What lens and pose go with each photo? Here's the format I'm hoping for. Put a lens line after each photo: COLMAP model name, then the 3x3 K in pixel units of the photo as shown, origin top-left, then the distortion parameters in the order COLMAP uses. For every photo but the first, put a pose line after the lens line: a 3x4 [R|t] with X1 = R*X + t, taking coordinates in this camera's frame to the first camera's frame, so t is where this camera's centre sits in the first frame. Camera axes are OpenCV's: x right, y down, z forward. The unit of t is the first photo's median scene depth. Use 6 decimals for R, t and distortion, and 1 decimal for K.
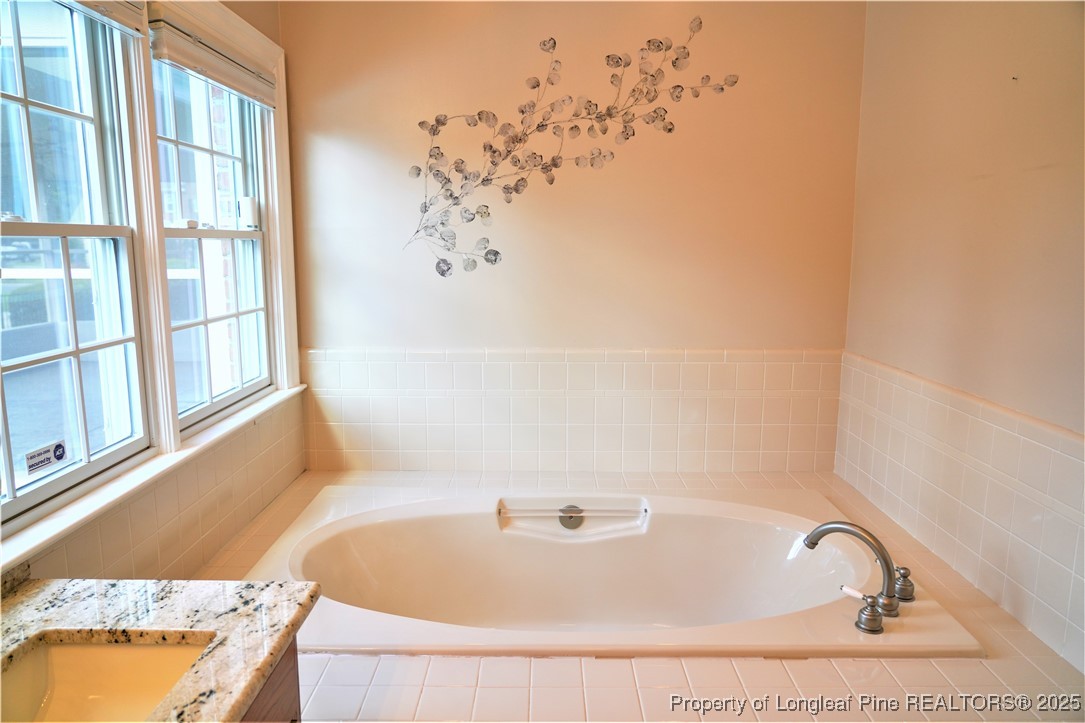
lens RADIAL K [[730.3, 0, 549.9], [0, 730.3, 361.0], [0, 0, 1]] dist [-0.025360, 0.015054]
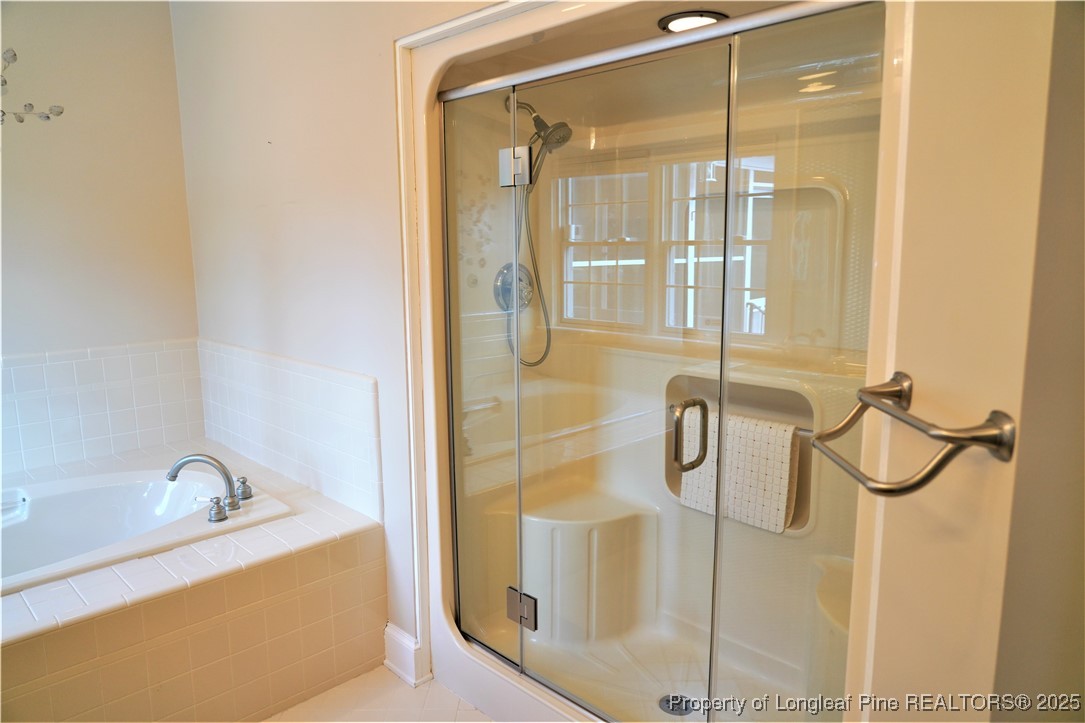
lens RADIAL K [[730.3, 0, 569.3], [0, 730.3, 360.4], [0, 0, 1]] dist [-0.025360, 0.015054]
pose [[0.699884, -0.123533, 0.703492, -0.033465], [0.123288, 0.991040, 0.051371, 0.042320], [-0.703535, 0.050778, 0.708844, -0.357162]]
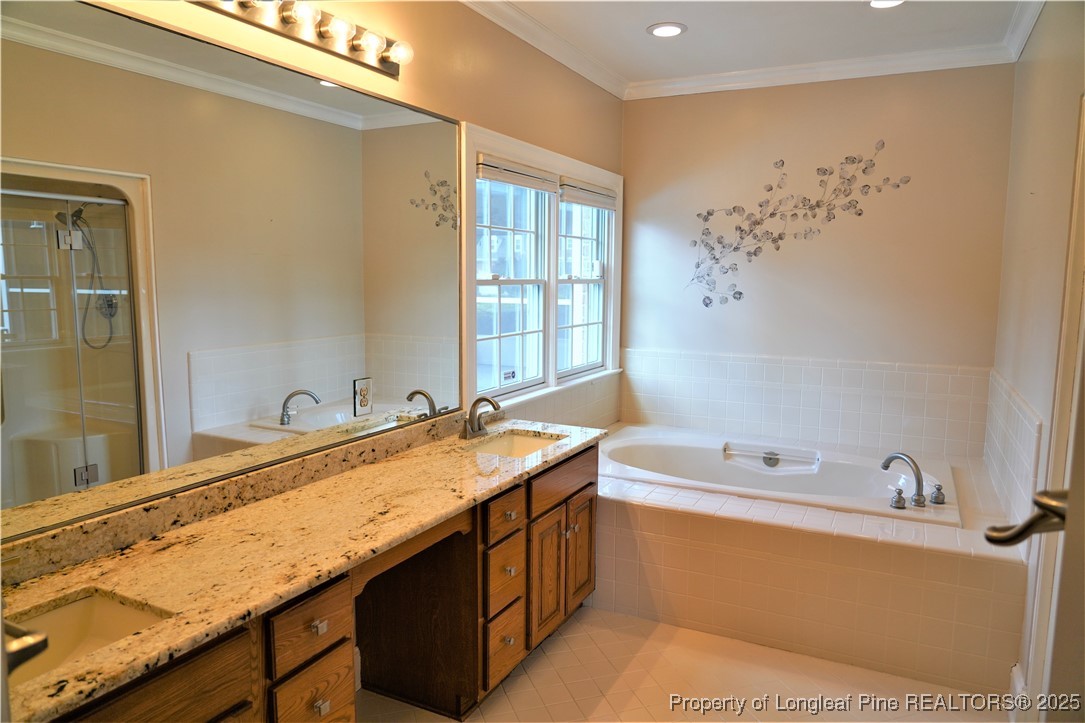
lens RADIAL K [[730.3, 0, 545.0], [0, 730.3, 365.6], [0, 0, 1]] dist [-0.025360, 0.015054]
pose [[0.891336, 0.059196, -0.449462, 0.295225], [-0.076695, 0.996837, -0.020808, 0.082123], [0.446809, 0.053018, 0.893057, -0.658785]]
